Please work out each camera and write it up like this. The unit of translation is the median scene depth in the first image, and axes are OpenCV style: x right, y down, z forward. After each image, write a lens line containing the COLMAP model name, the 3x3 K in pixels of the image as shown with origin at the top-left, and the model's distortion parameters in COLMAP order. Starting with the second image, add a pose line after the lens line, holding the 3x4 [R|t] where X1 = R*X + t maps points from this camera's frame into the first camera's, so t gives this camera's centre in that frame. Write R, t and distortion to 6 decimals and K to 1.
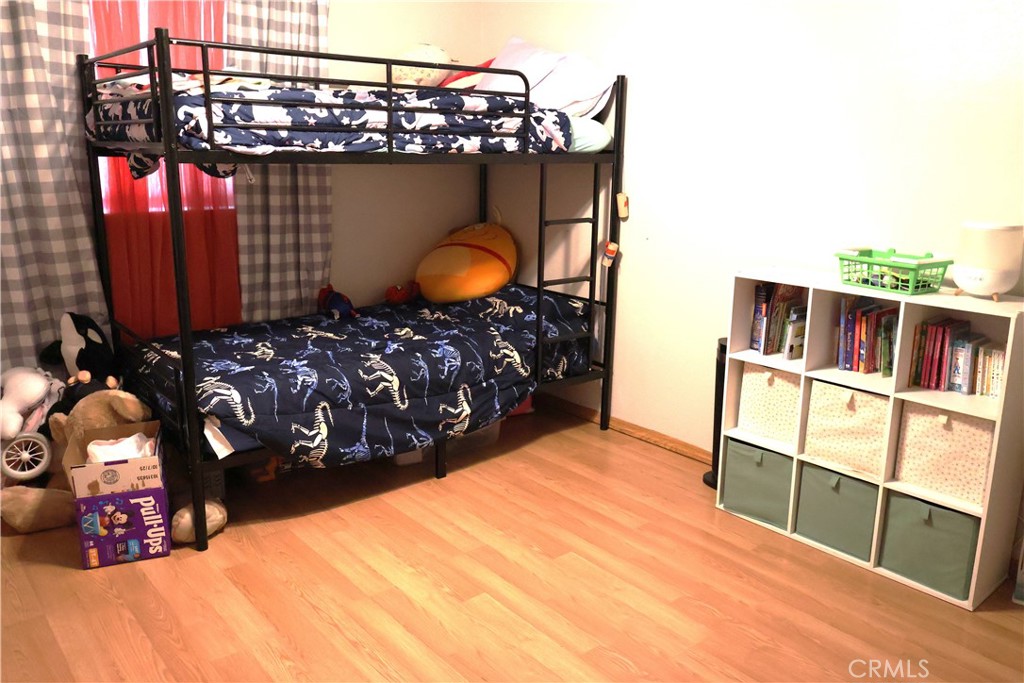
lens RADIAL K [[794.4, 0, 507.6], [0, 794.4, 336.6], [0, 0, 1]] dist [0.025539, -0.021867]
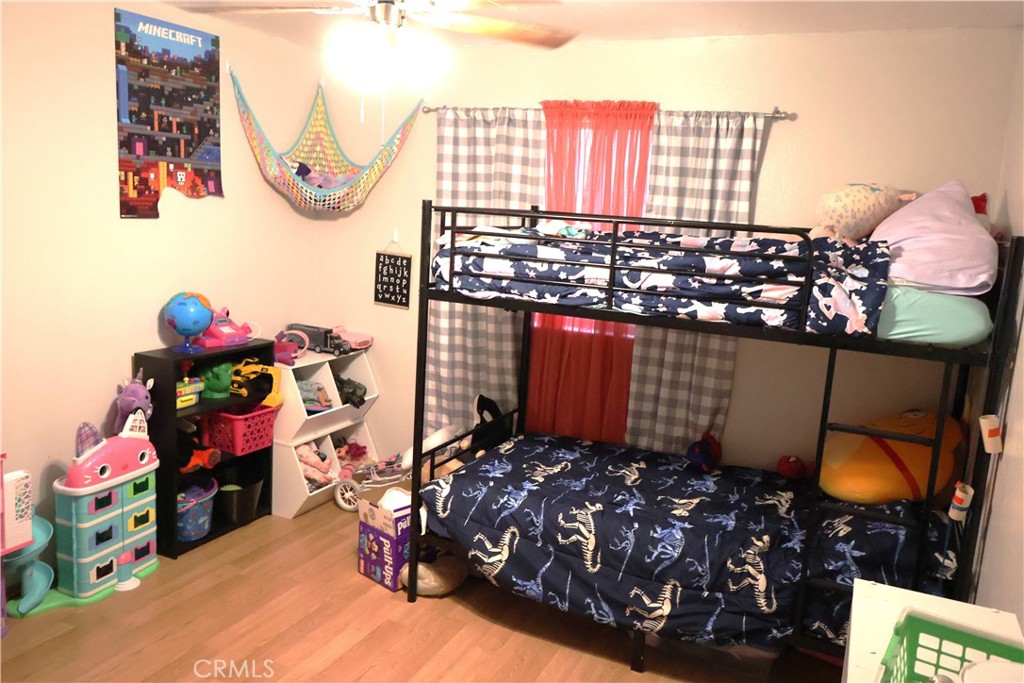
lens RADIAL K [[794.4, 0, 508.0], [0, 794.4, 340.5], [0, 0, 1]] dist [0.025539, -0.021867]
pose [[0.422022, 0.164100, -0.891610, 0.666007], [-0.259193, 0.964270, 0.054791, -0.213379], [0.868744, 0.207976, 0.449477, 0.456751]]
